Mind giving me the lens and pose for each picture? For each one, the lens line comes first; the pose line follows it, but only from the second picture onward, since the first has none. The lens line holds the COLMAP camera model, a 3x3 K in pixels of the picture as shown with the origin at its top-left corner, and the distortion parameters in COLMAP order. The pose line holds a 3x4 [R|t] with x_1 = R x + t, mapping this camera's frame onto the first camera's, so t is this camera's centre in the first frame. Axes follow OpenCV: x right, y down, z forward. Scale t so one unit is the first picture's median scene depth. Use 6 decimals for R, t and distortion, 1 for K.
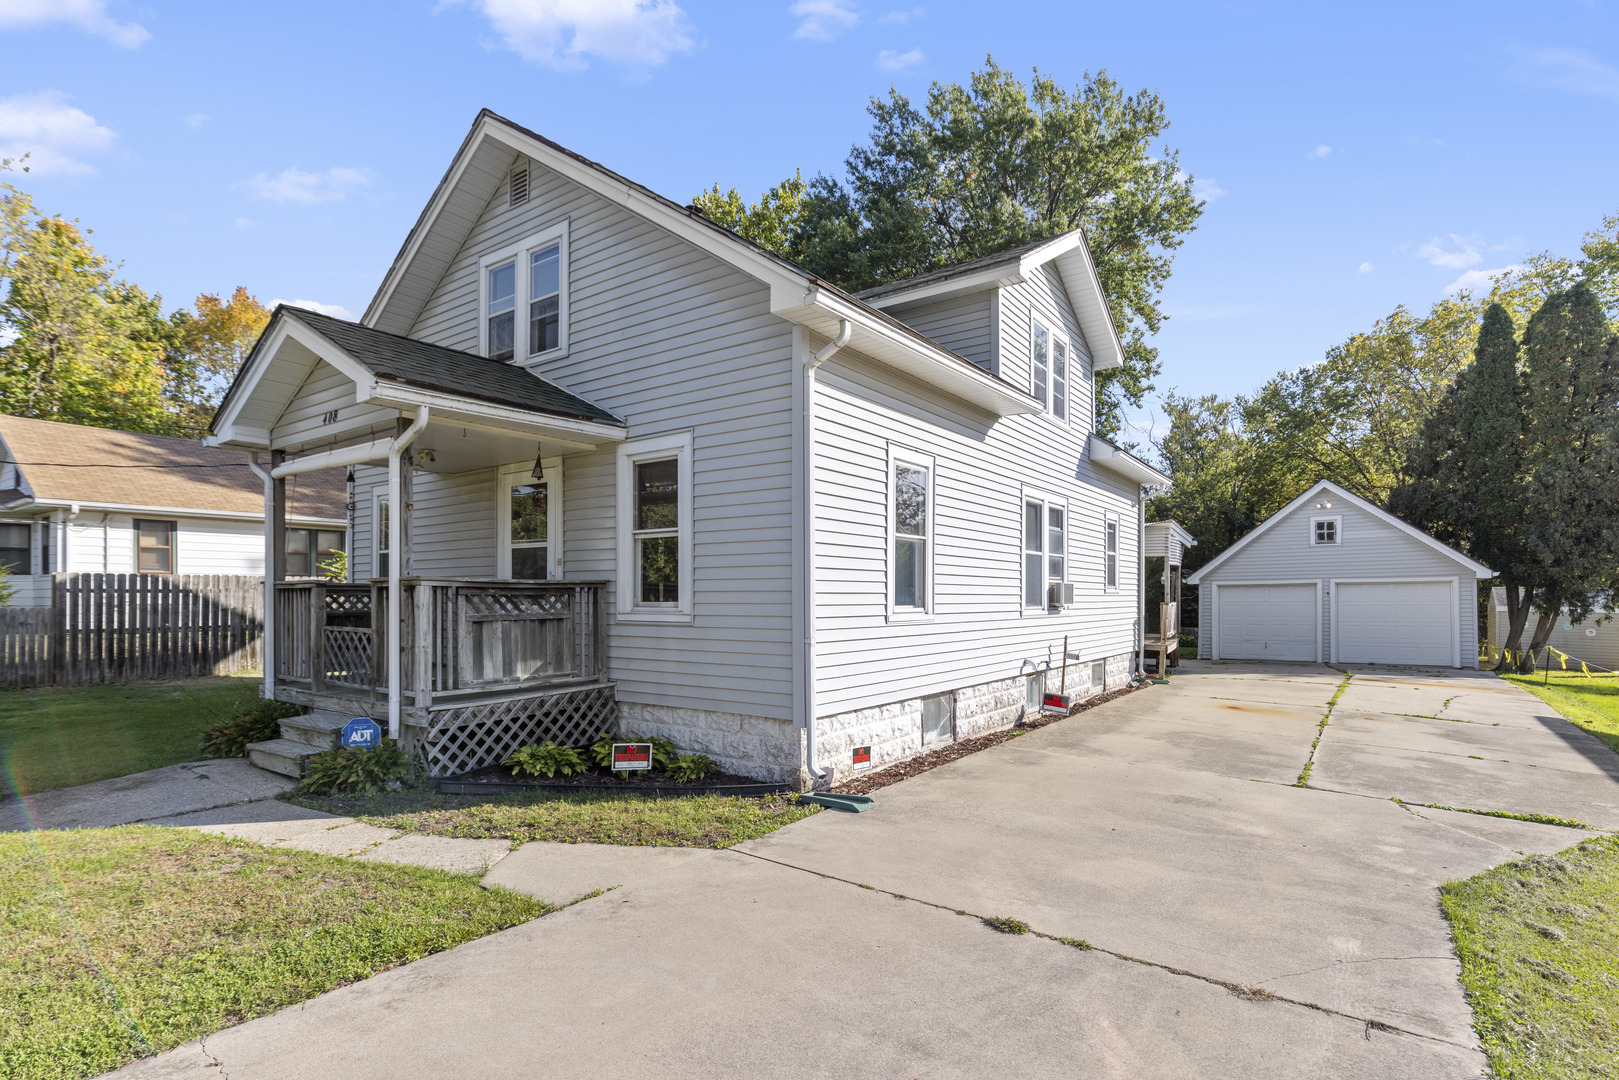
lens RADIAL K [[808.4, 0, 809.2], [0, 808.4, 604.8], [0, 0, 1]] dist [-0.002411, -0.000146]
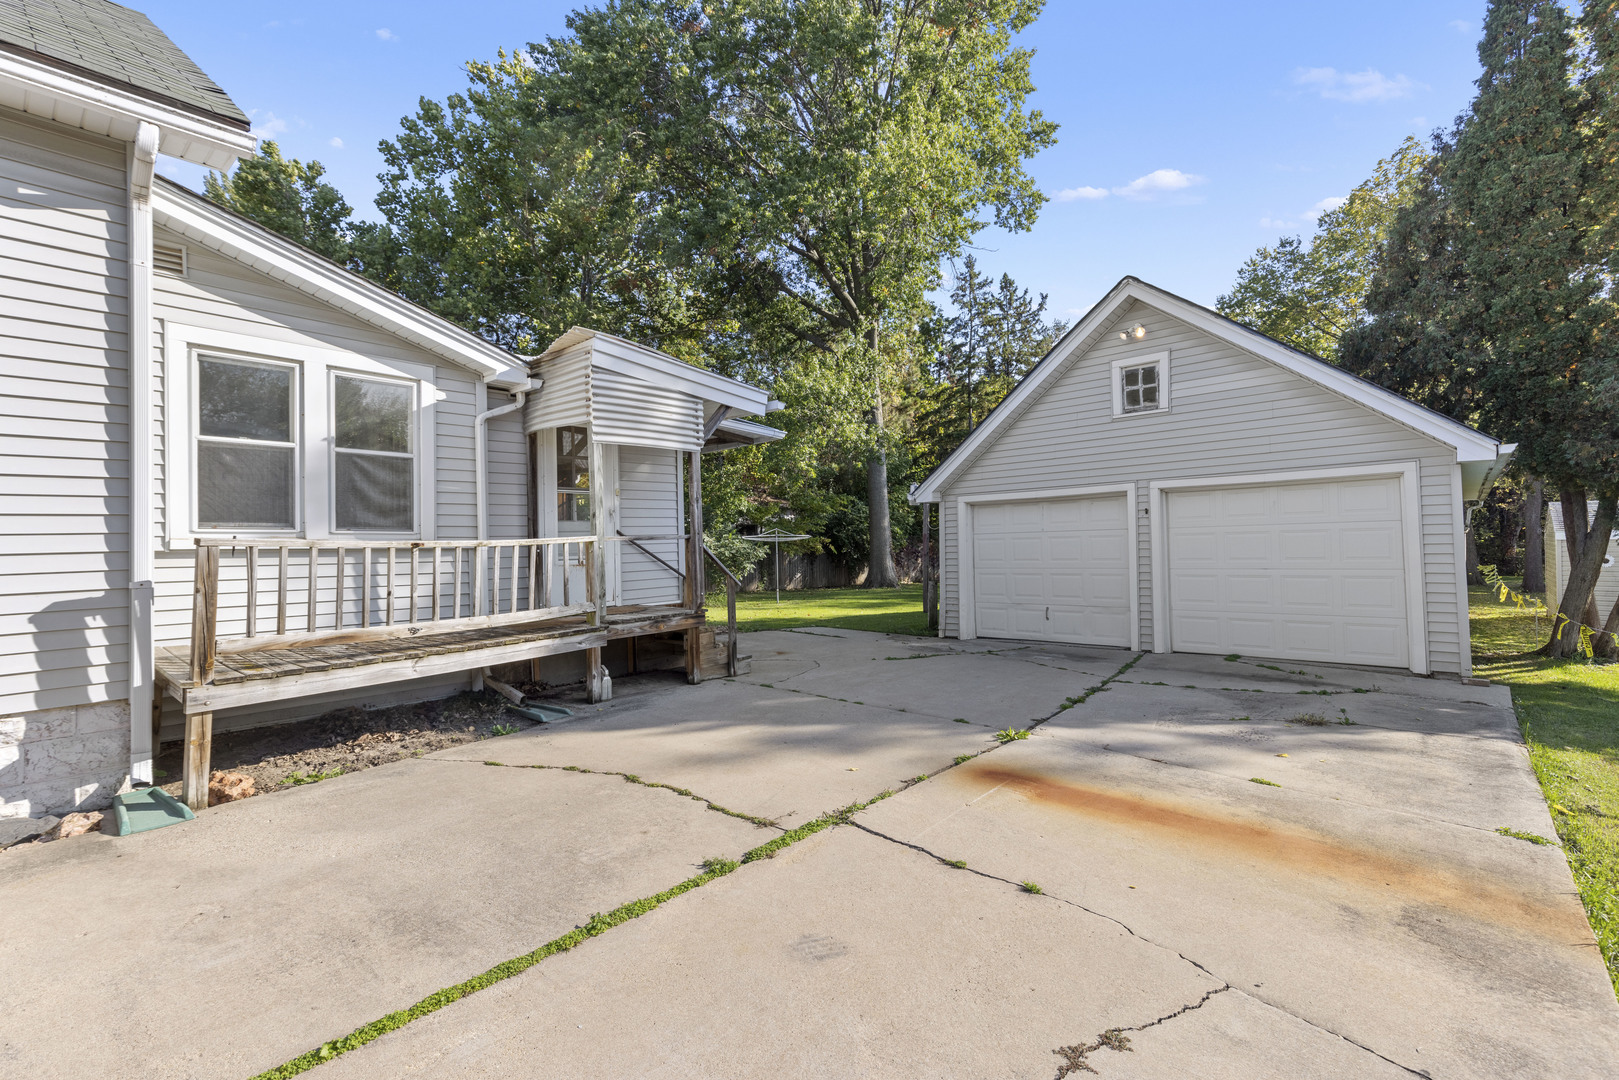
lens RADIAL K [[713.9, 0, 809.5], [0, 713.9, 540.0], [0, 0, 1]] dist [-0.000528, 0.000320]
pose [[0.992544, -0.019125, -0.120375, 0.423041], [0.018014, 0.999785, -0.010308, 0.003838], [0.120547, 0.008063, 0.992675, 0.467053]]
